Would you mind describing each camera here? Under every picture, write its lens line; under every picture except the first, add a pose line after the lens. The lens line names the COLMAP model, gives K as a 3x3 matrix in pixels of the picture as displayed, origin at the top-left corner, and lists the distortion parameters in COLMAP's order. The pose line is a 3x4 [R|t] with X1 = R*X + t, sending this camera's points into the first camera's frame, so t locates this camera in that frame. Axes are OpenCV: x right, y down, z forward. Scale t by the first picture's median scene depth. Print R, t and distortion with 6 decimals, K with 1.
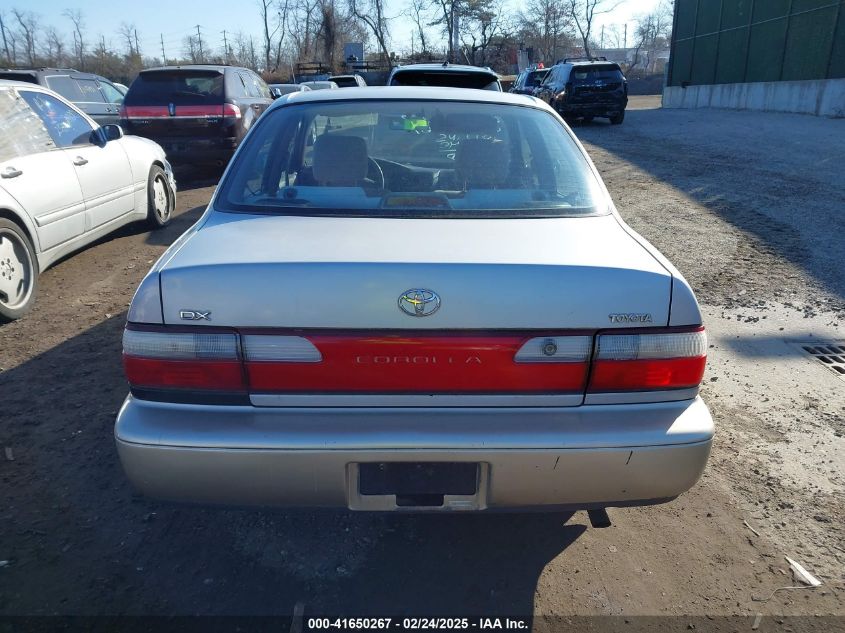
lens RADIAL K [[660.8, 0, 419.9], [0, 660.8, 313.4], [0, 0, 1]] dist [0.013255, -0.009188]
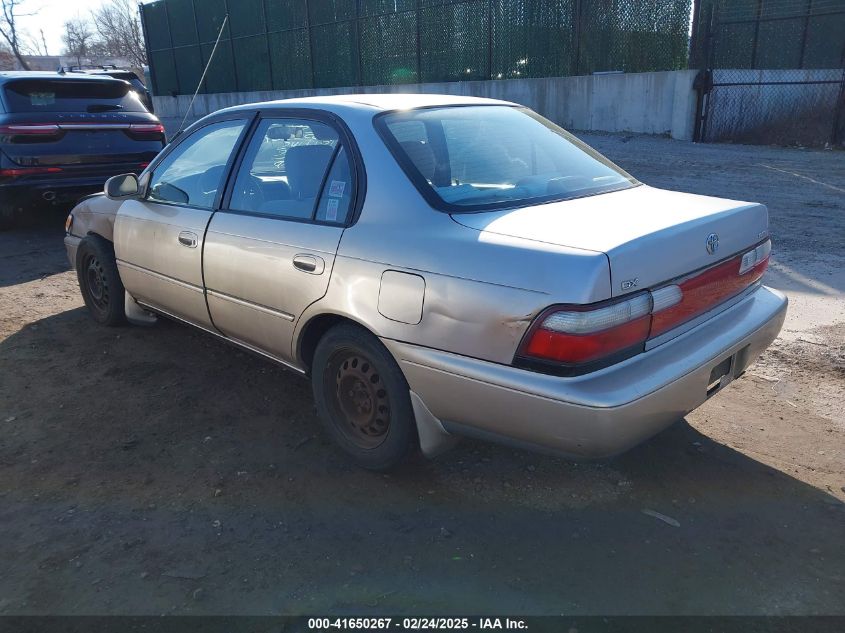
lens RADIAL K [[660.8, 0, 427.7], [0, 660.8, 315.2], [0, 0, 1]] dist [0.013255, -0.009188]
pose [[0.724006, -0.226269, 0.651626, -0.106742], [0.233157, 0.969343, 0.077536, -0.009213], [-0.649194, 0.095794, 0.754567, 0.026172]]
